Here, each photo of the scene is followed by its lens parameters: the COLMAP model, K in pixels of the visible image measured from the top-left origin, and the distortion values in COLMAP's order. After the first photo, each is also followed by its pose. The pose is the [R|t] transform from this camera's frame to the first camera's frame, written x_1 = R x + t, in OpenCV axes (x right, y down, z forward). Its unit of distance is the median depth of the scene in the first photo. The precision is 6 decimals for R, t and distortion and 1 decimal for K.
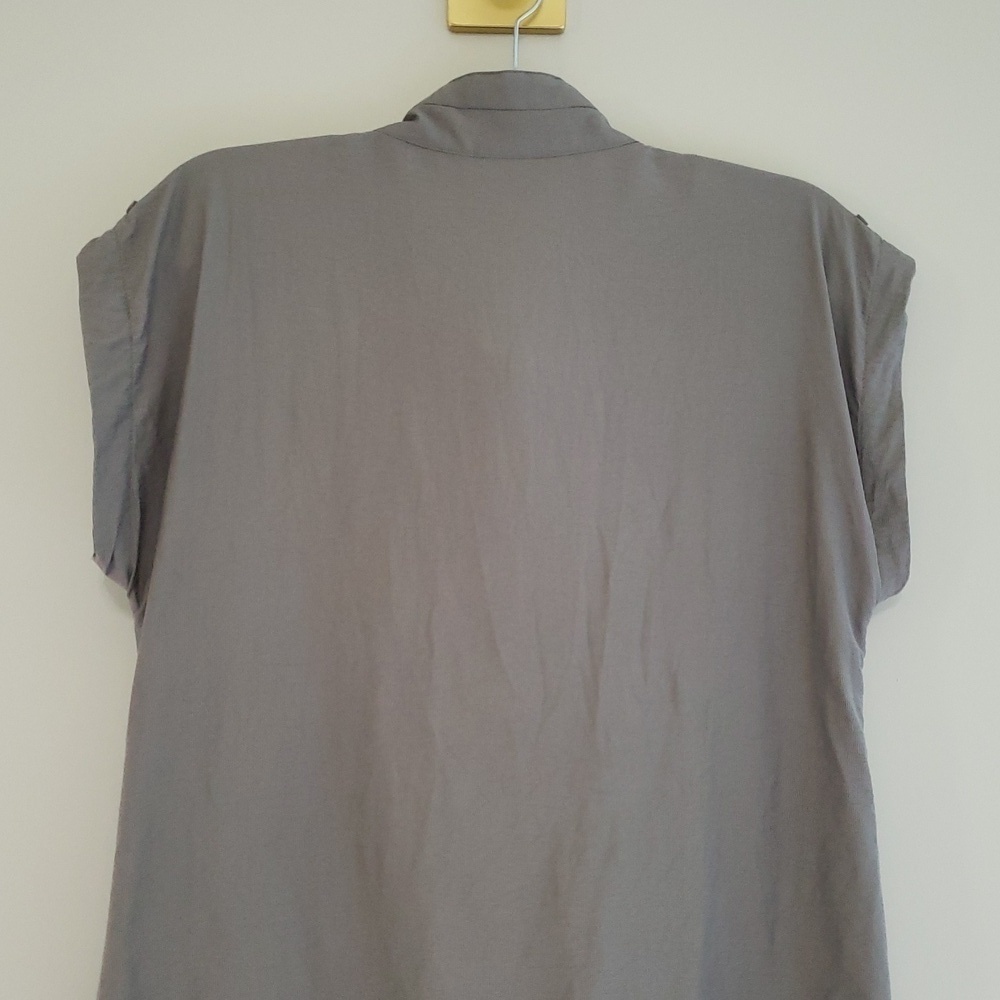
lens RADIAL K [[2248.0, 0, 517.3], [0, 2248.0, 499.9], [0, 0, 1]] dist [0.876329, -5.795014]
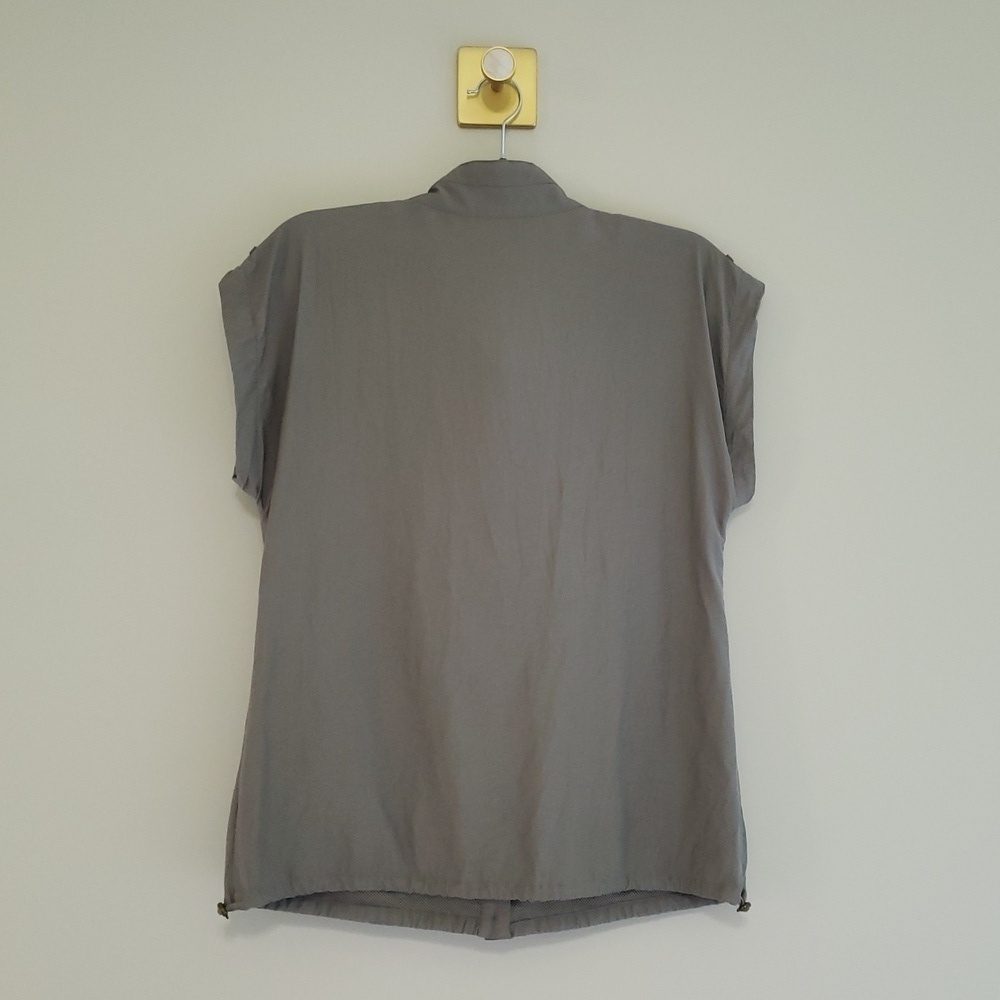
lens RADIAL K [[2221.2, 0, 529.8], [0, 2221.2, 498.2], [0, 0, 1]] dist [0.752111, -4.853337]
pose [[0.999943, 0.000937, 0.010647, 0.001413], [-0.001255, 0.999552, 0.029895, -0.007696], [-0.010614, -0.029907, 0.999496, -0.530849]]
